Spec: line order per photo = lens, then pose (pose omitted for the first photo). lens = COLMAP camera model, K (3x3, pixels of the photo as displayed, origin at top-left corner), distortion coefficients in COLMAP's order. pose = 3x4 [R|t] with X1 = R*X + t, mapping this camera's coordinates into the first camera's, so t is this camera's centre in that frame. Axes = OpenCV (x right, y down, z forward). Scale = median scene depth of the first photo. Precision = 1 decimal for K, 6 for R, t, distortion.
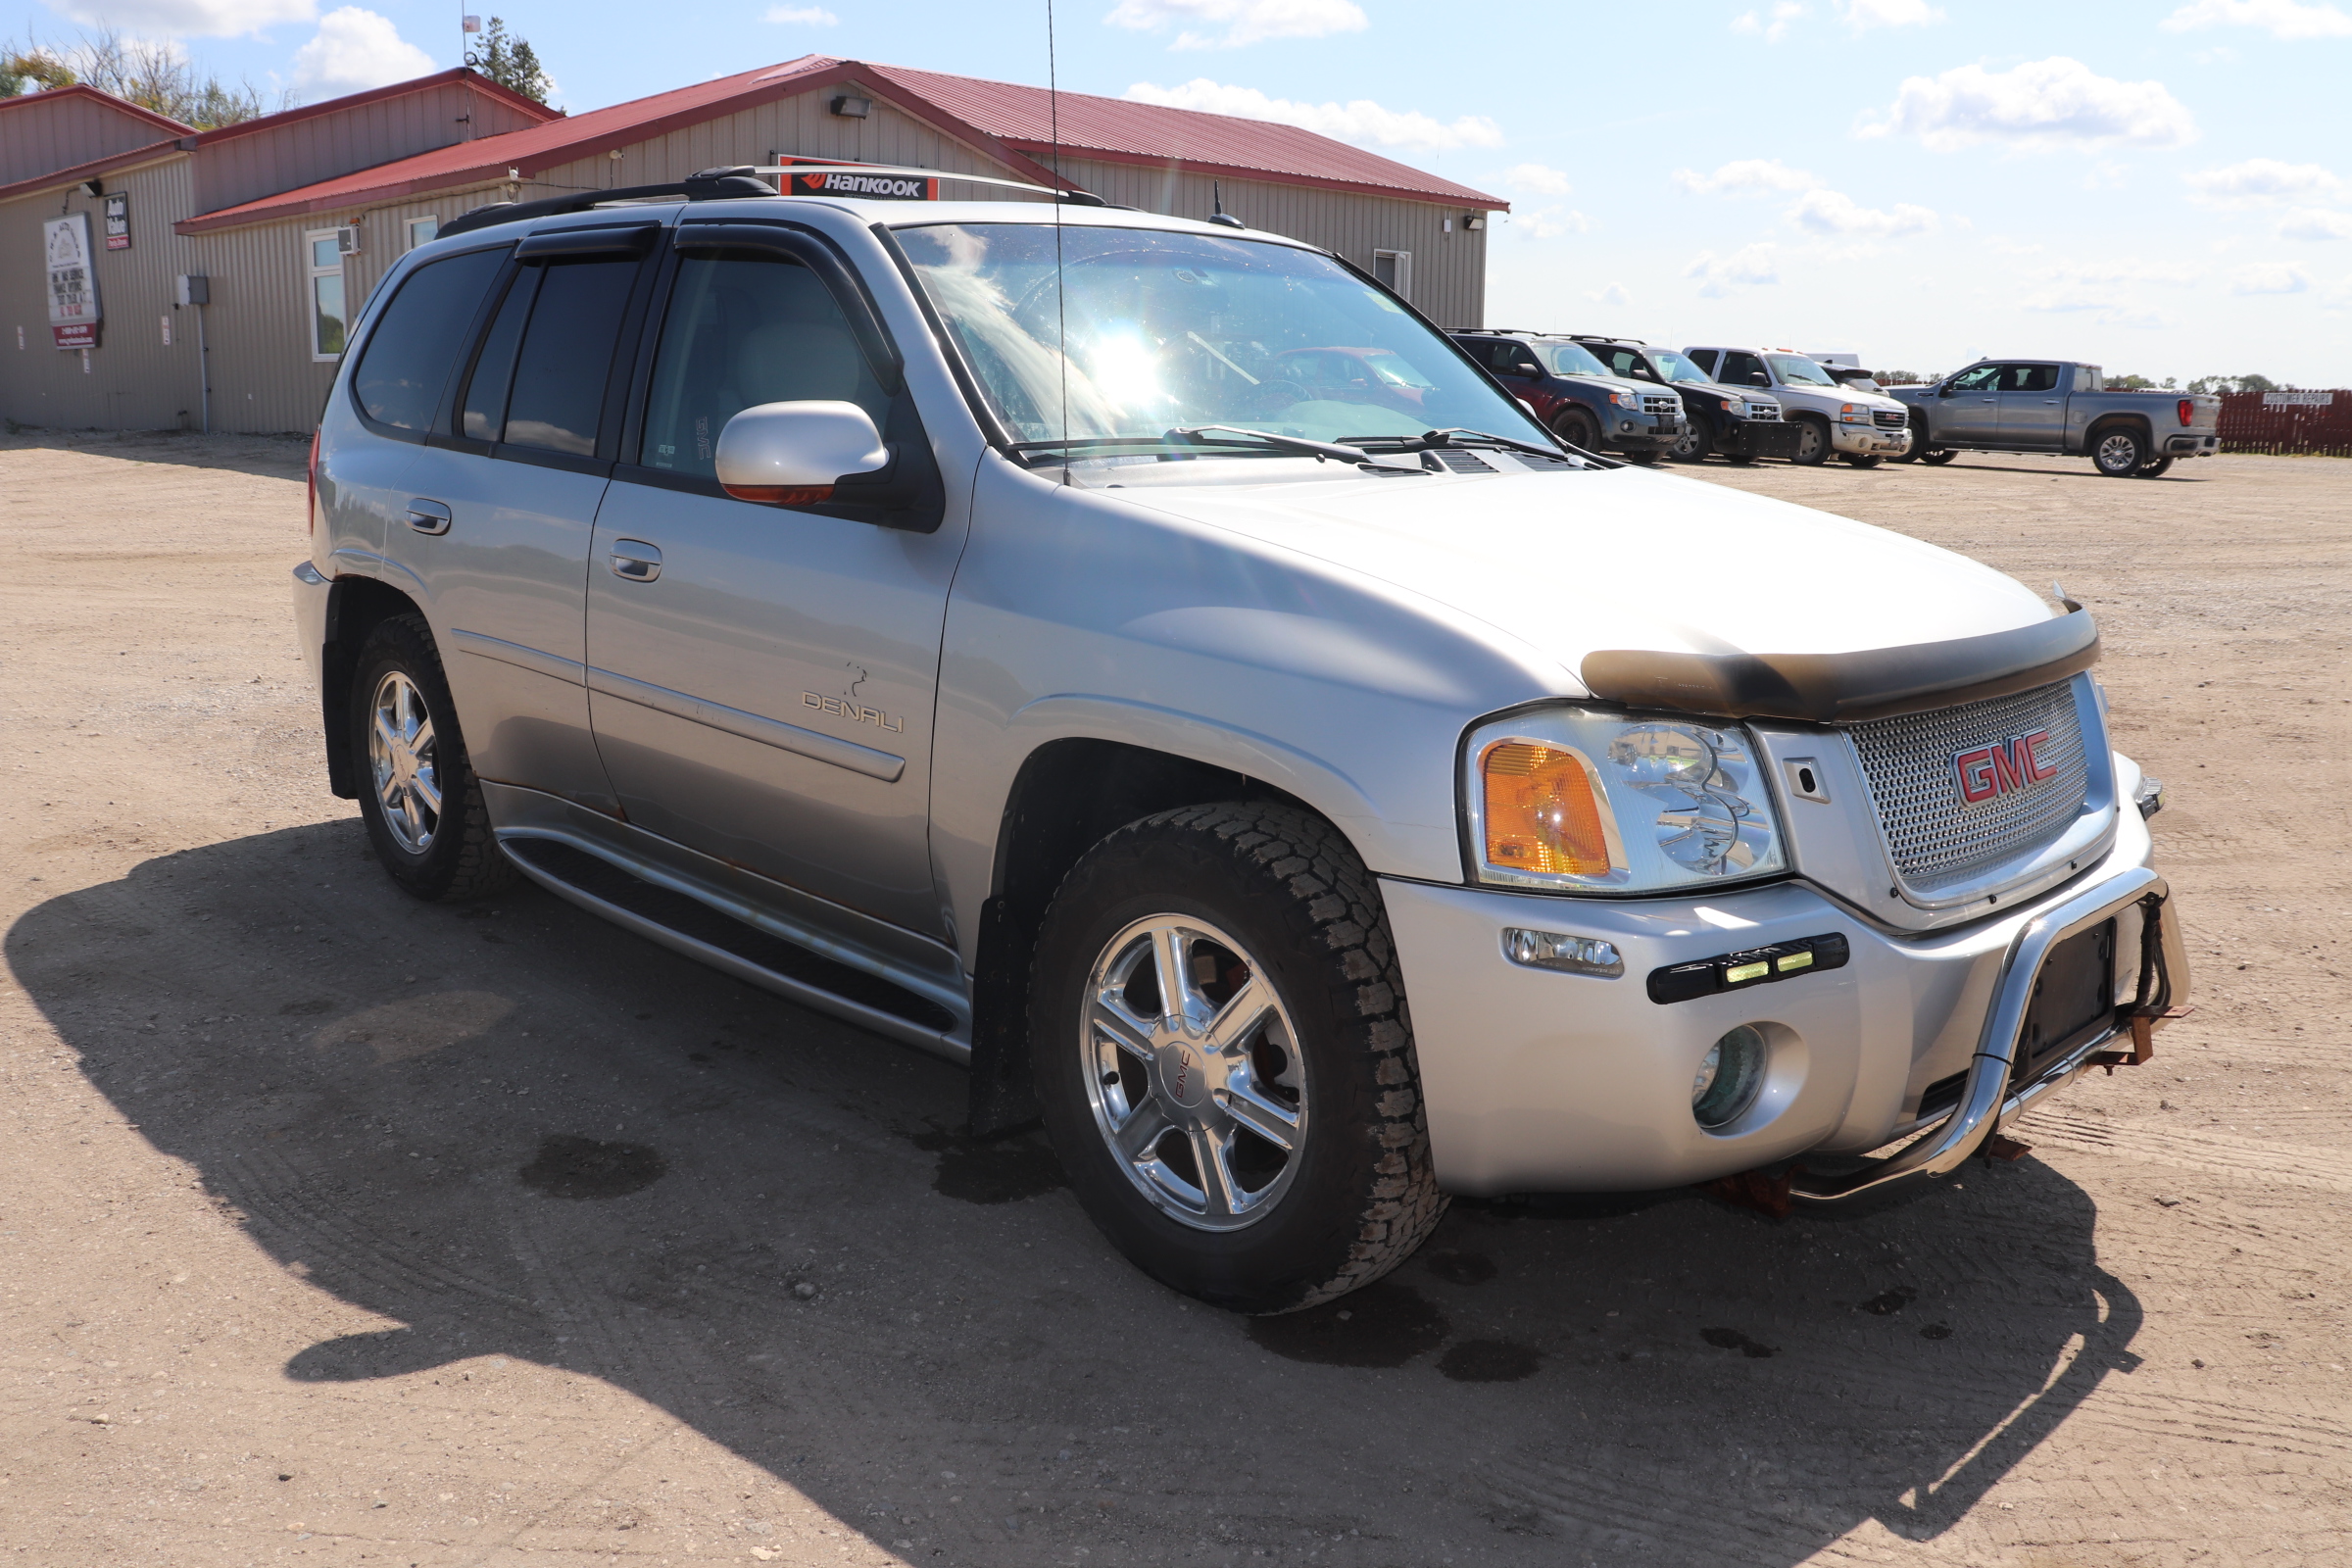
lens RADIAL K [[1908.4, 0, 1198.9], [0, 1908.4, 795.0], [0, 0, 1]] dist [-0.127686, 0.095065]
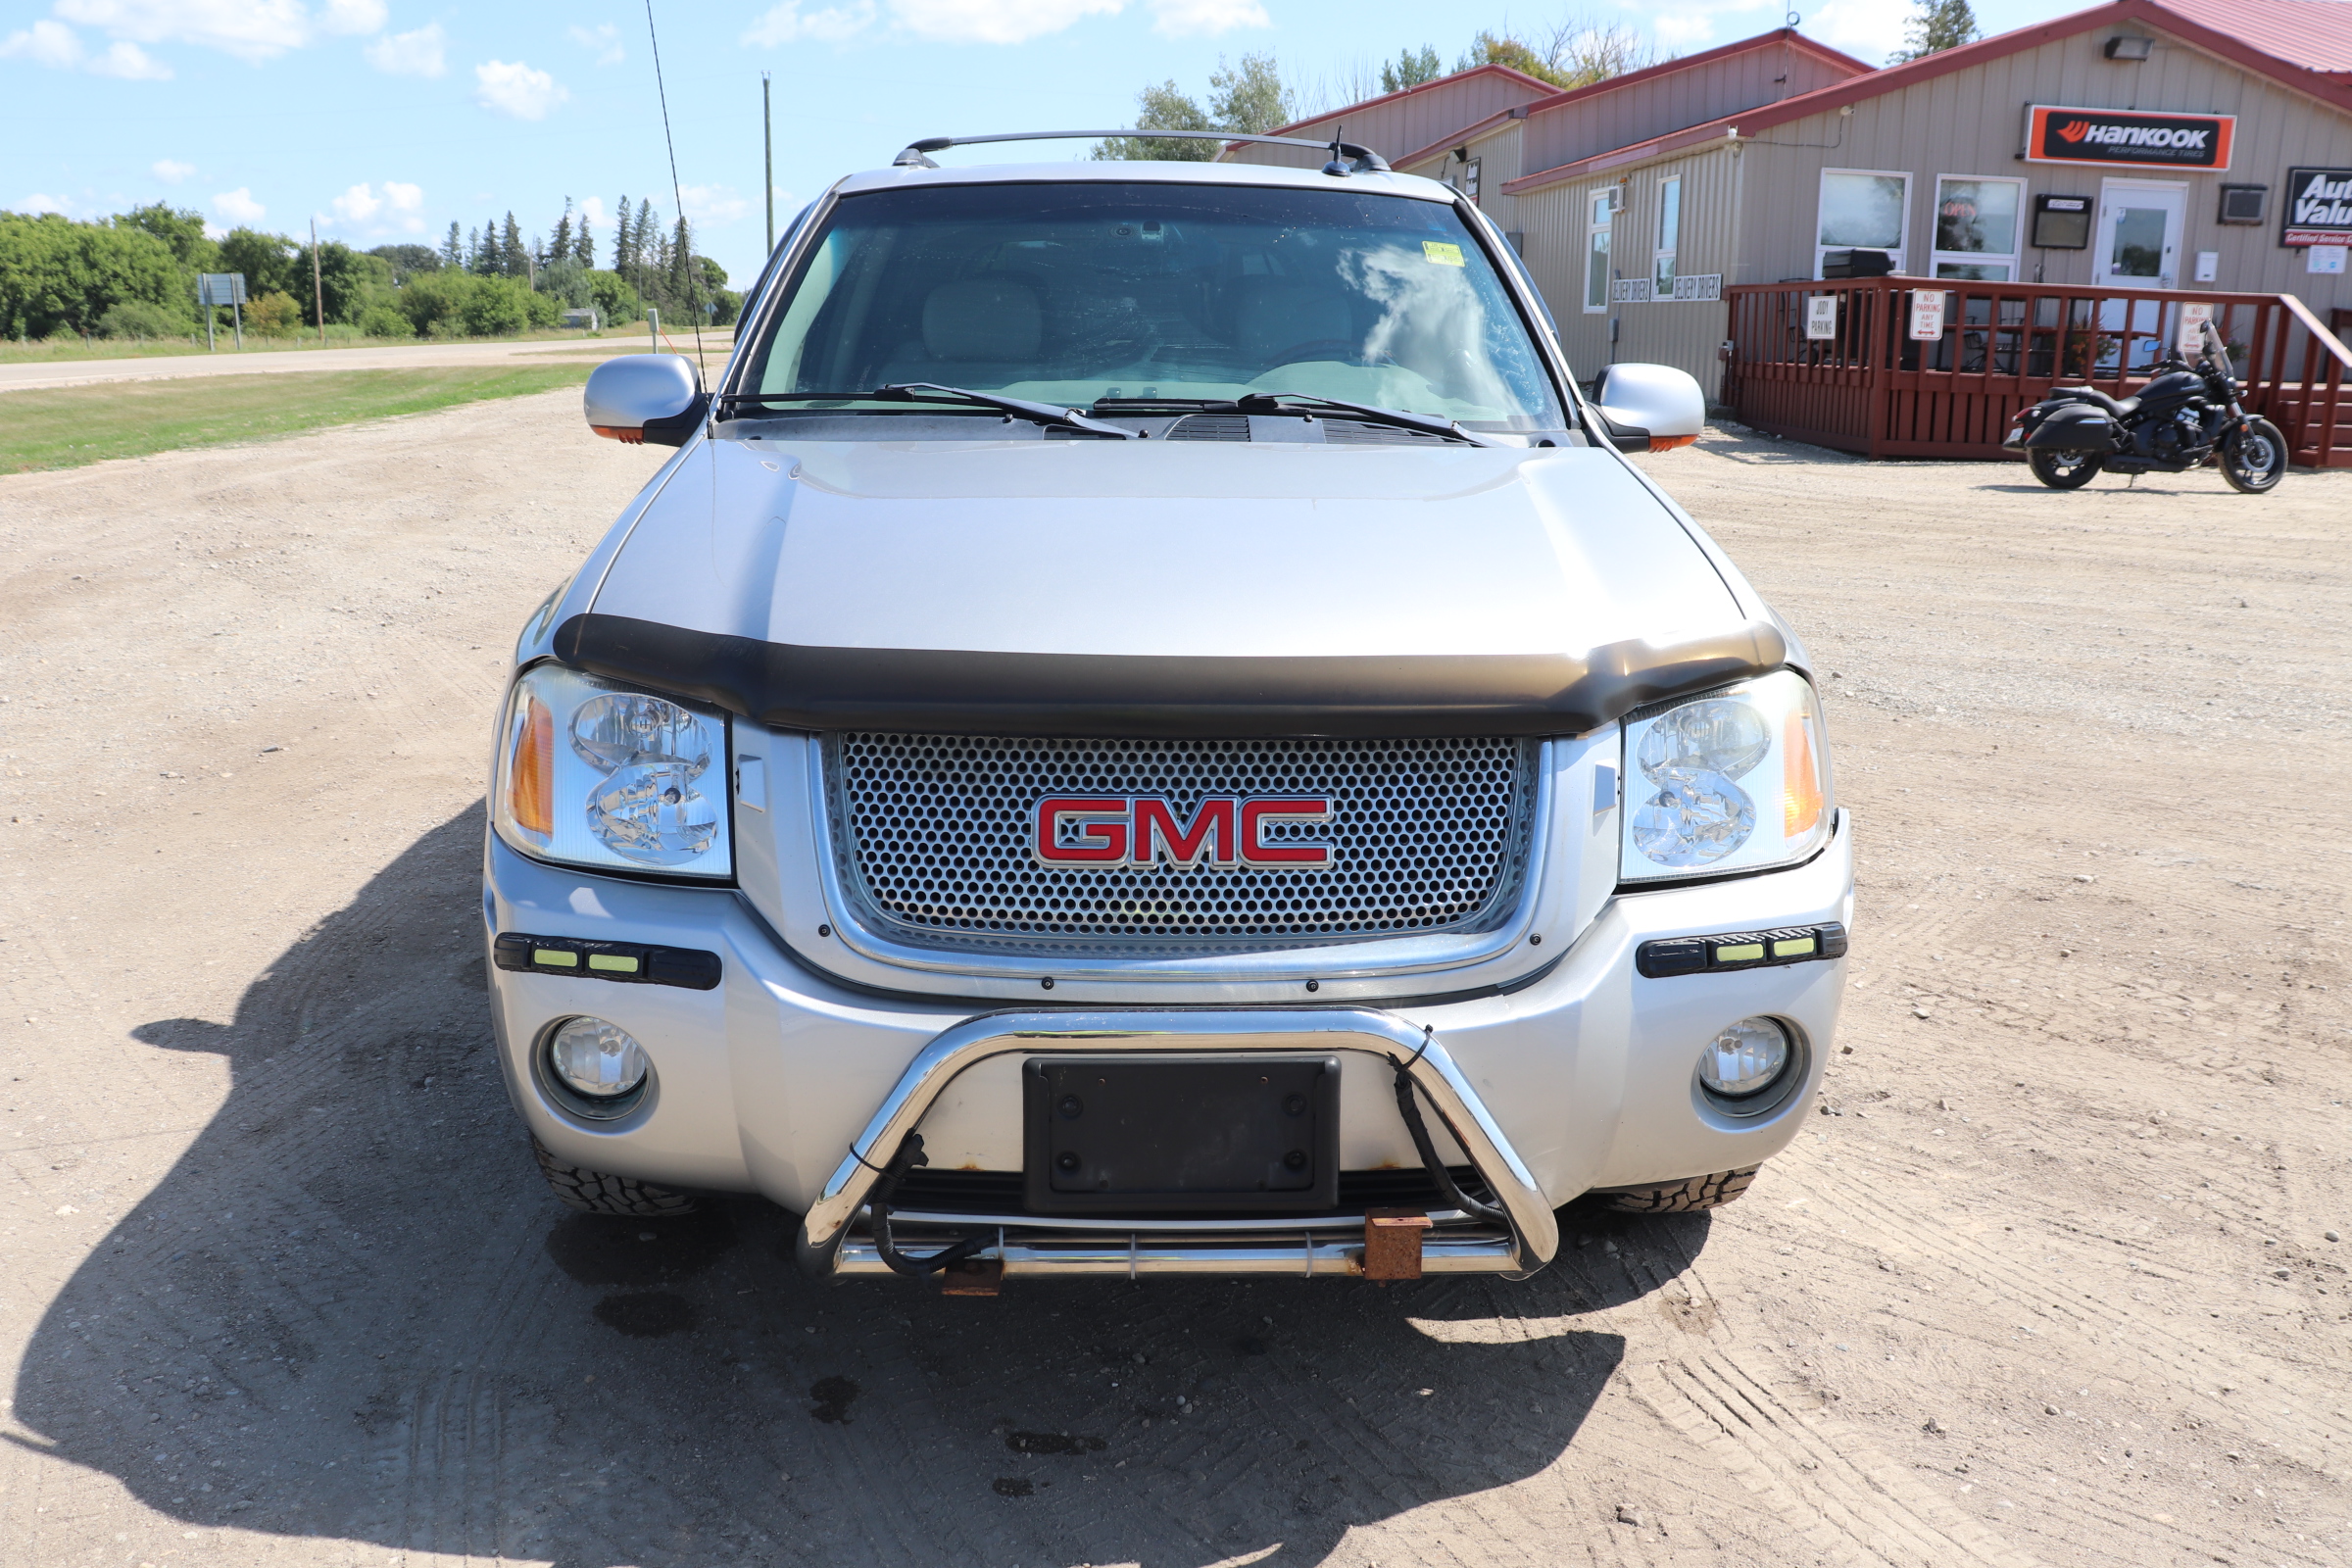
lens RADIAL K [[1908.4, 0, 1188.5], [0, 1908.4, 778.8], [0, 0, 1]] dist [-0.127686, 0.095065]
pose [[0.744626, 0.162486, -0.647403, 0.110380], [-0.154534, 0.985532, 0.069610, -0.010886], [0.649347, 0.048212, 0.758962, 0.046859]]
